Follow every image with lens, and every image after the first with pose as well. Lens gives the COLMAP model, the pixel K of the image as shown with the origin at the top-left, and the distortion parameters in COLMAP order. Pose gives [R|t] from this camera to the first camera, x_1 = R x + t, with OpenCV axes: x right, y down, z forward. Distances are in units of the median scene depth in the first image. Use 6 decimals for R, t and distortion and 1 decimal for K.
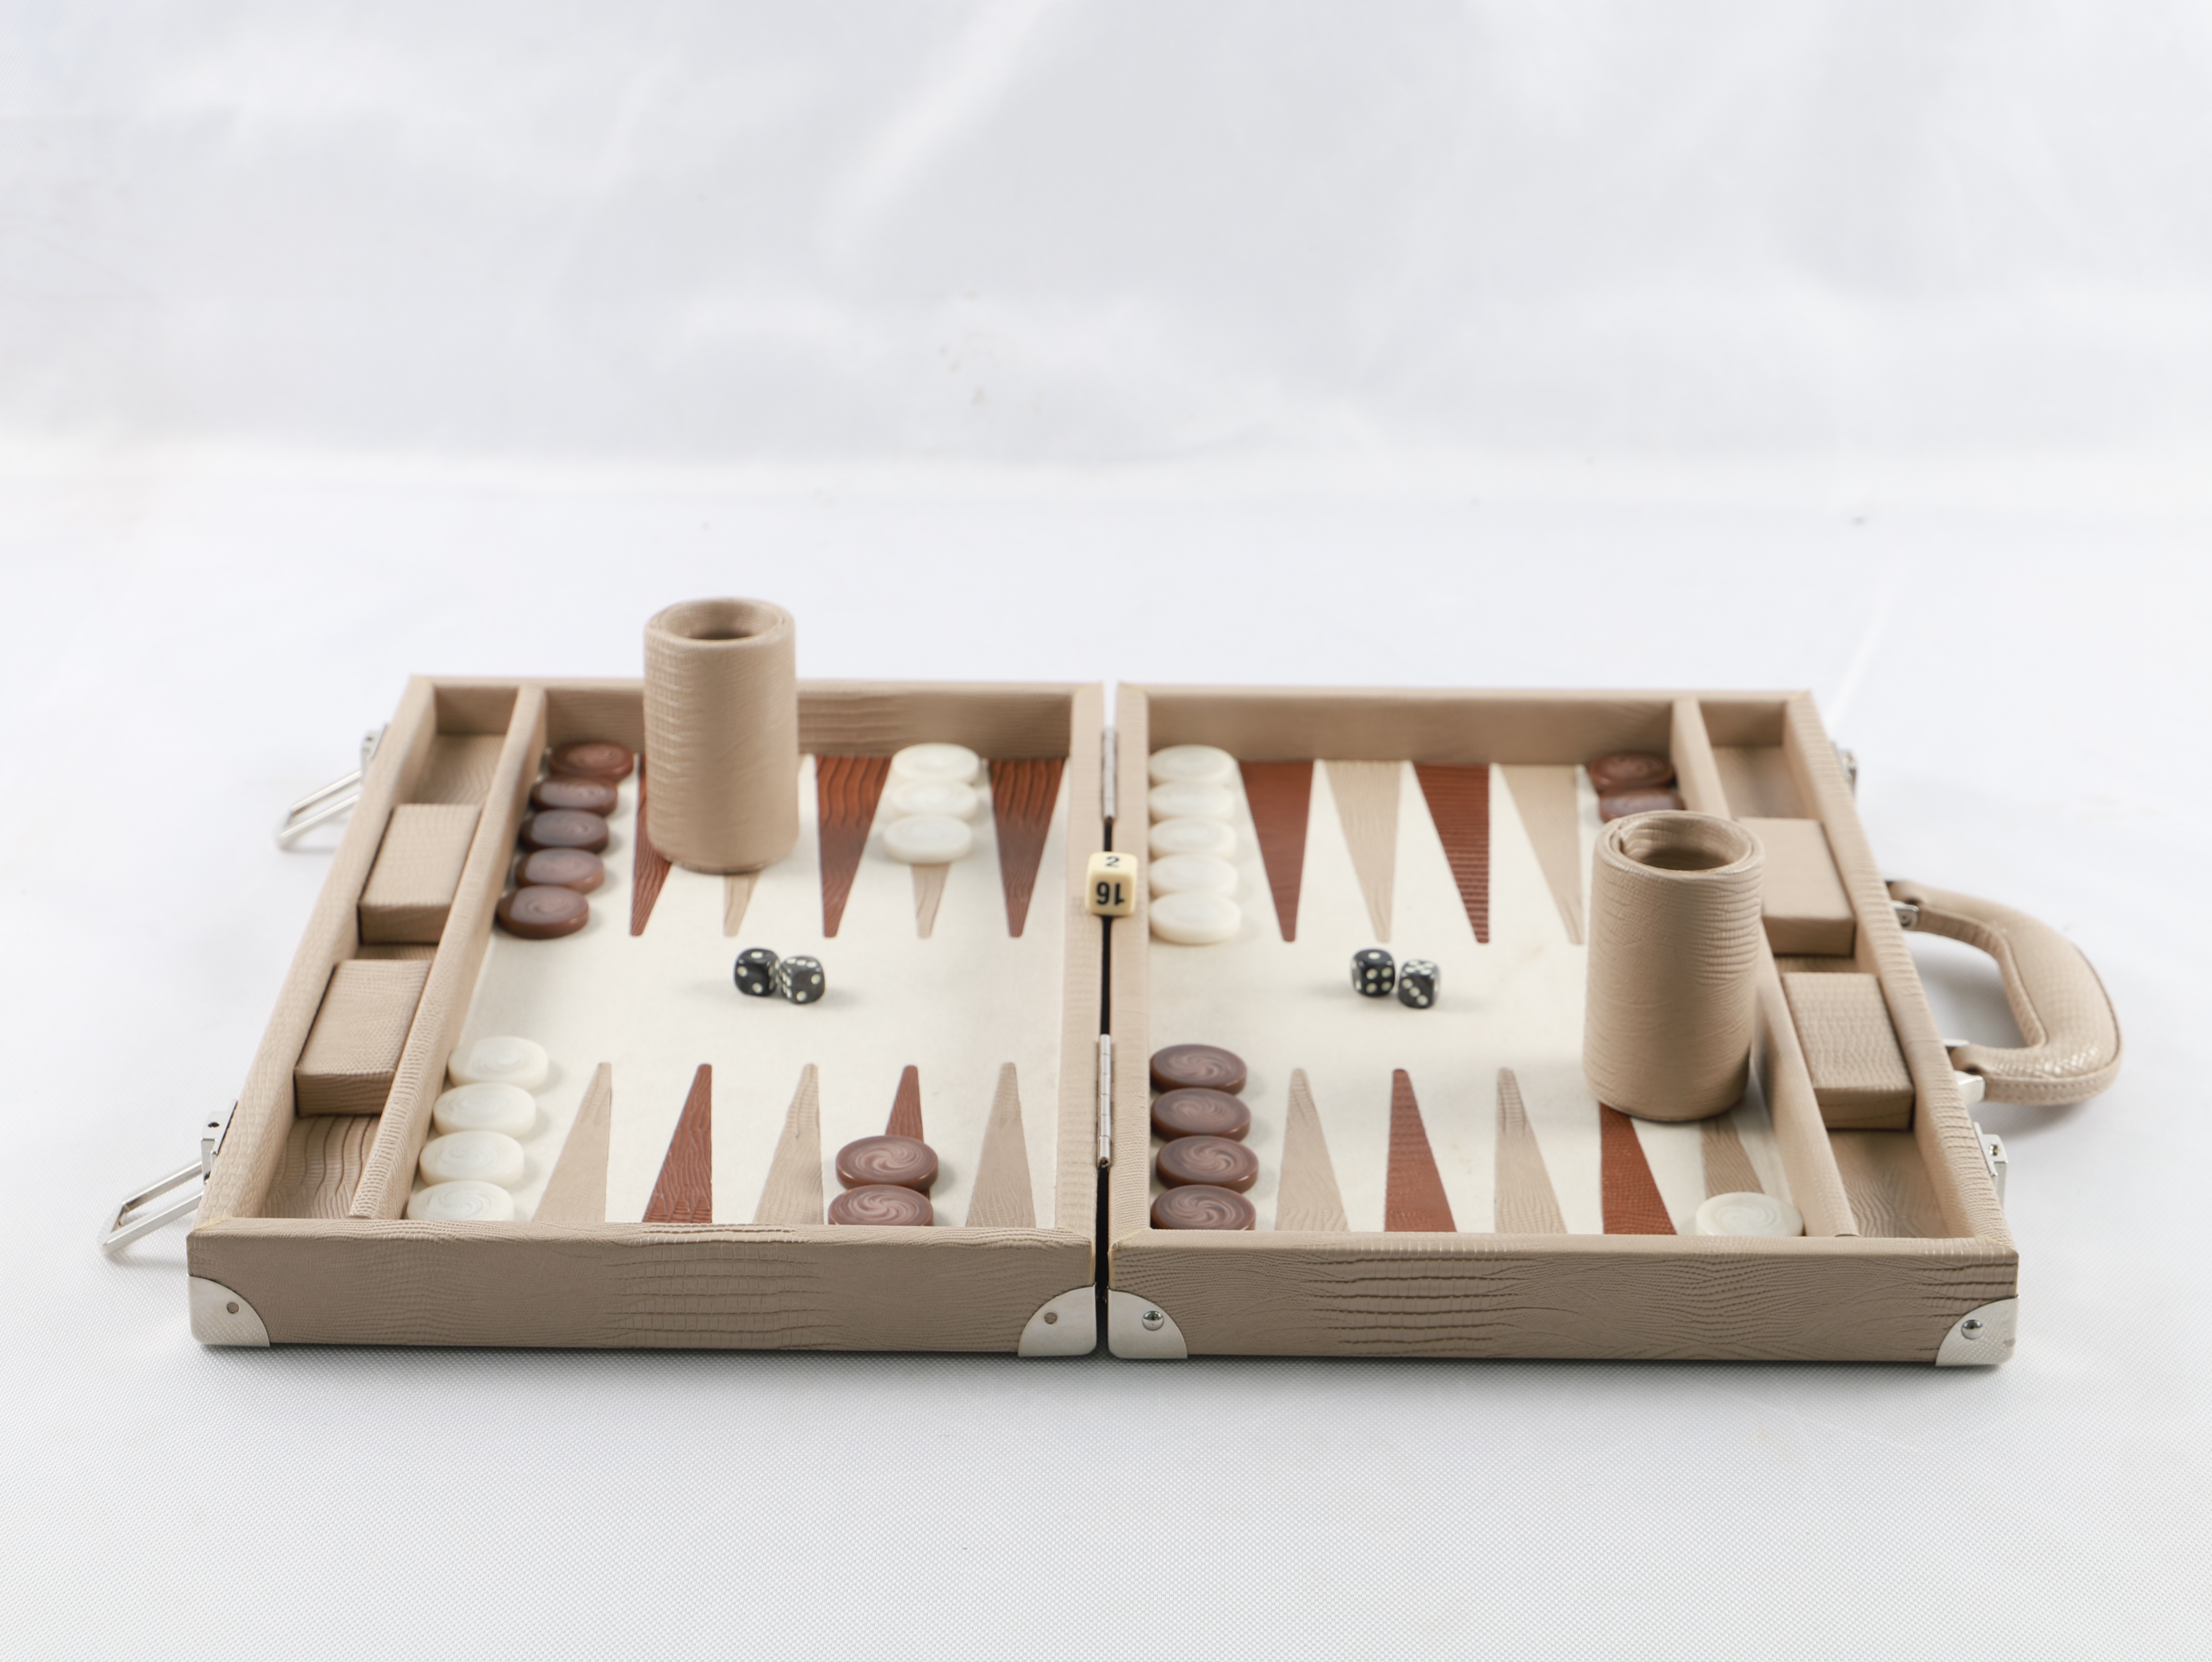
lens RADIAL K [[4616.9, 0, 1106.0], [0, 4616.9, 831.0], [0, 0, 1]] dist [0.345785, -0.019620]
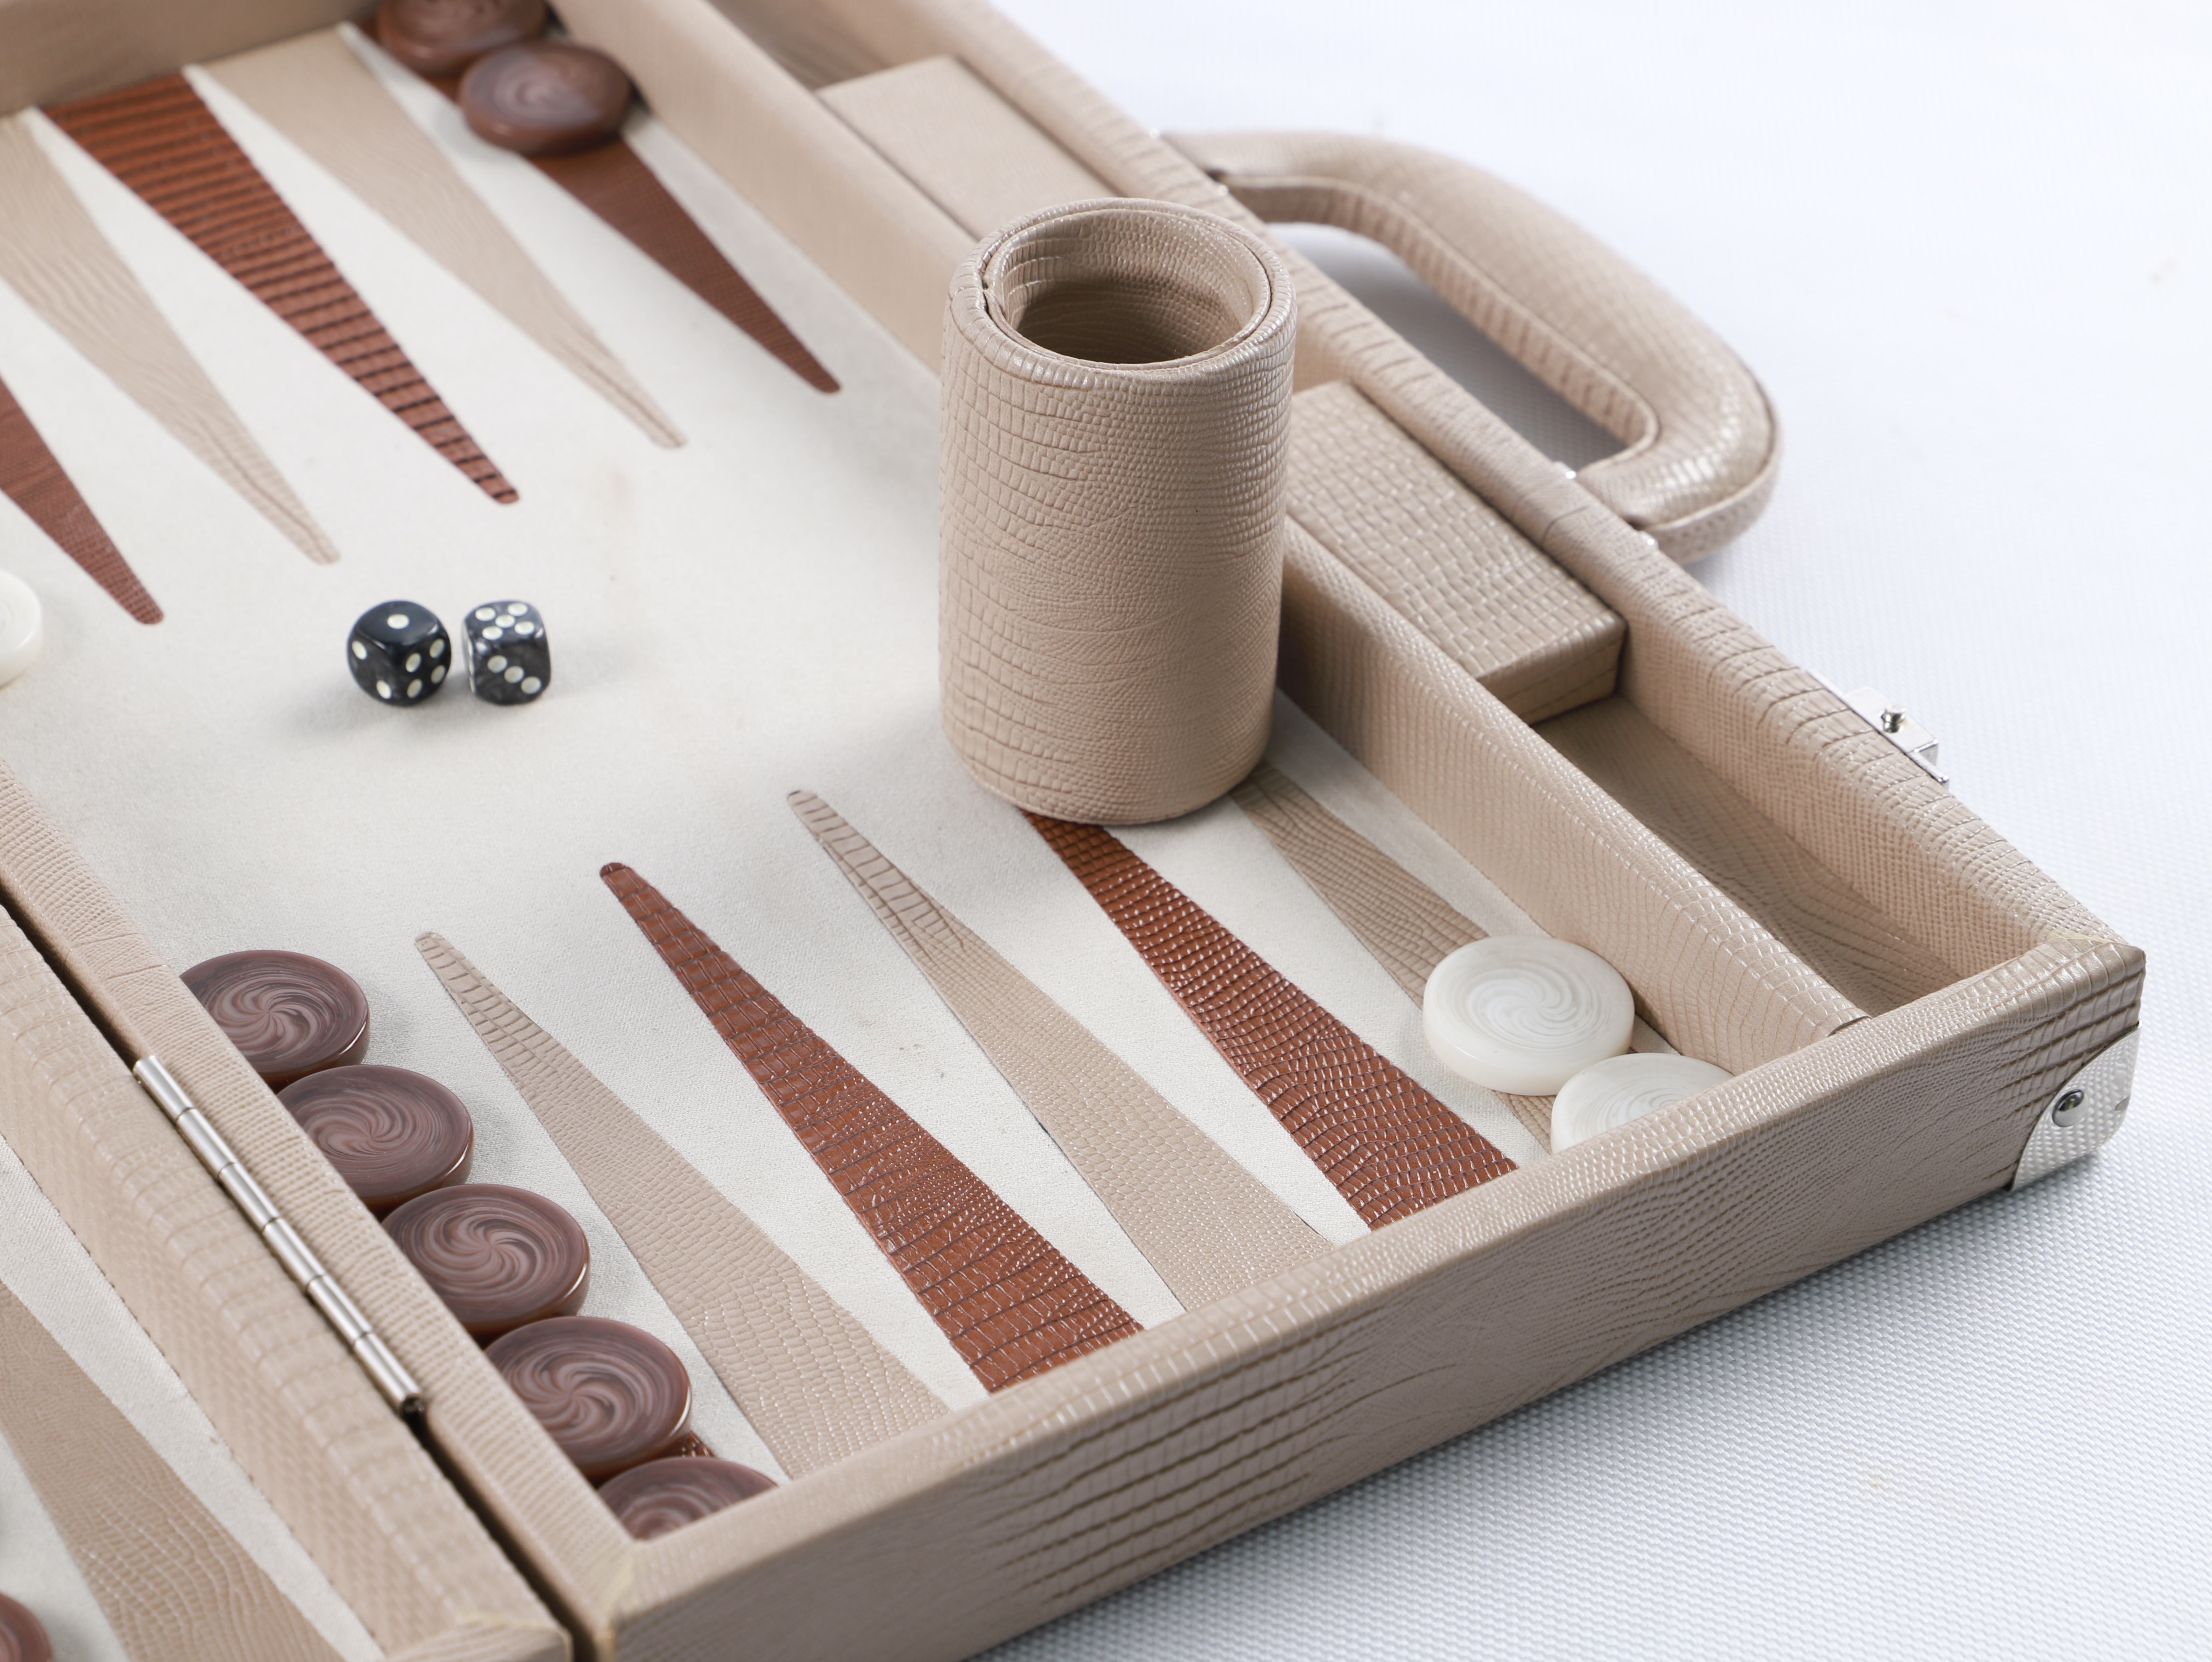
lens RADIAL K [[6090.4, 0, 1106.0], [0, 6090.4, 831.0], [0, 0, 1]] dist [0.071068, 0.483398]
pose [[0.843834, -0.327505, 0.425070, -0.167051], [0.213645, 0.931706, 0.293733, -0.131546], [-0.492239, -0.157048, 0.856175, 0.443063]]
